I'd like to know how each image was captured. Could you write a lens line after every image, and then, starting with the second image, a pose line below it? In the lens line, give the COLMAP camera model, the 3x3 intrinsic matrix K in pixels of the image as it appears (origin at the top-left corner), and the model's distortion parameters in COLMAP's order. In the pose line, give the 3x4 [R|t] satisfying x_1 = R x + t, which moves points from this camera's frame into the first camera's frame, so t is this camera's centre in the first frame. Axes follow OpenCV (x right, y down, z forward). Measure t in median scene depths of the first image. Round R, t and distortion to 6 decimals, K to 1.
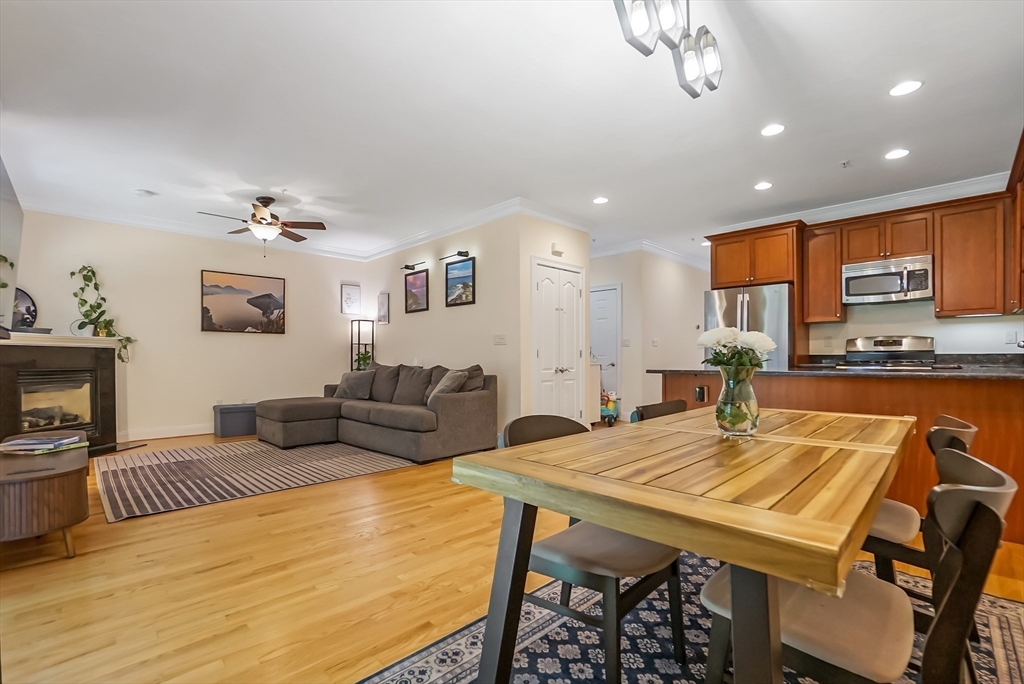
lens RADIAL K [[451.1, 0, 507.6], [0, 451.1, 358.6], [0, 0, 1]] dist [-0.052996, 0.015631]
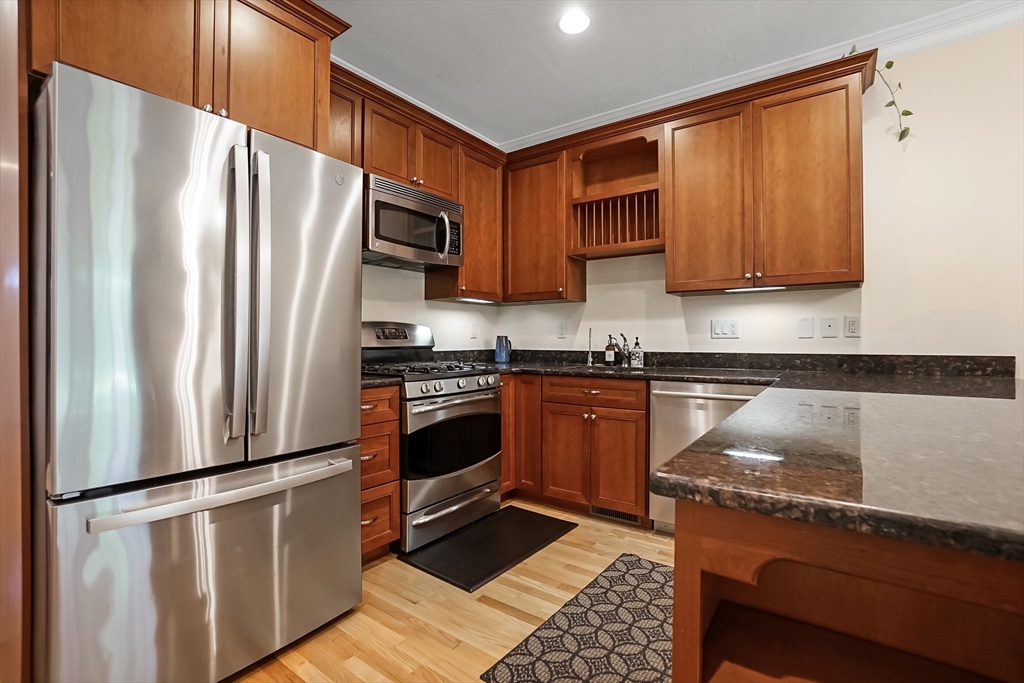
lens RADIAL K [[469.8, 0, 508.3], [0, 469.8, 341.2], [0, 0, 1]] dist [-0.062511, 0.025306]
pose [[-0.167701, 0.002159, 0.985836, 0.206515], [0.004257, 0.999990, -0.001465, -0.021648], [-0.985829, 0.003951, -0.167708, 0.862613]]
